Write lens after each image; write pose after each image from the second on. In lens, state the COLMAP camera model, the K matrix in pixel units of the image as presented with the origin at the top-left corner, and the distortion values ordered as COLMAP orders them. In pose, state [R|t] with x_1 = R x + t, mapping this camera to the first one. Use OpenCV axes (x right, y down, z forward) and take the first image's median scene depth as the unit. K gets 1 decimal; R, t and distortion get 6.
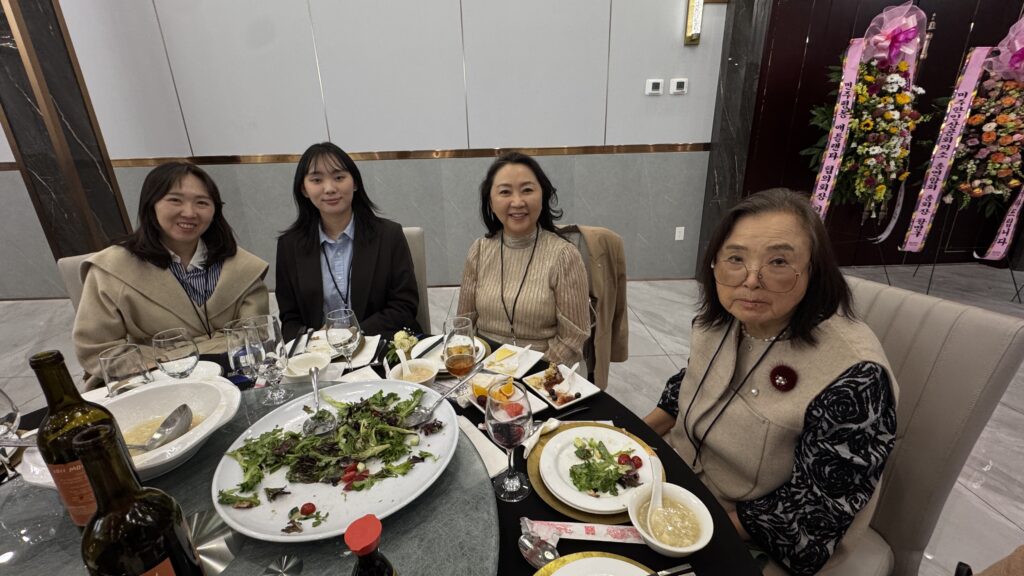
lens RADIAL K [[409.3, 0, 512.0], [0, 409.3, 288.0], [0, 0, 1]] dist [-0.002359, -0.000045]
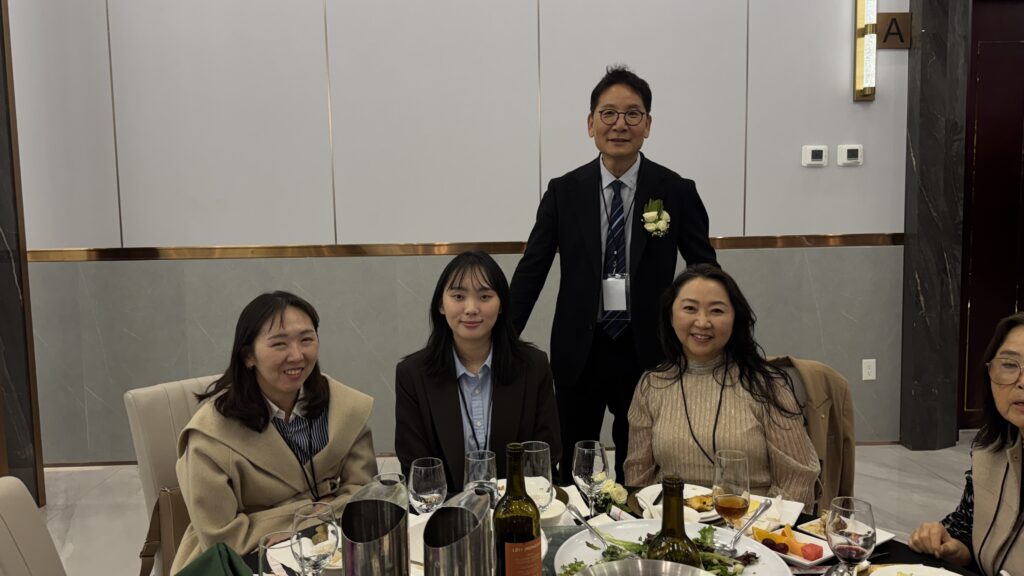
lens RADIAL K [[811.1, 0, 512.0], [0, 811.1, 288.0], [0, 0, 1]] dist [0.016540, 0.001125]
pose [[0.999383, 0.003988, 0.034893, -0.222799], [0.004359, 0.971764, -0.235913, 0.045984], [-0.034849, 0.235919, 0.971148, -0.273841]]
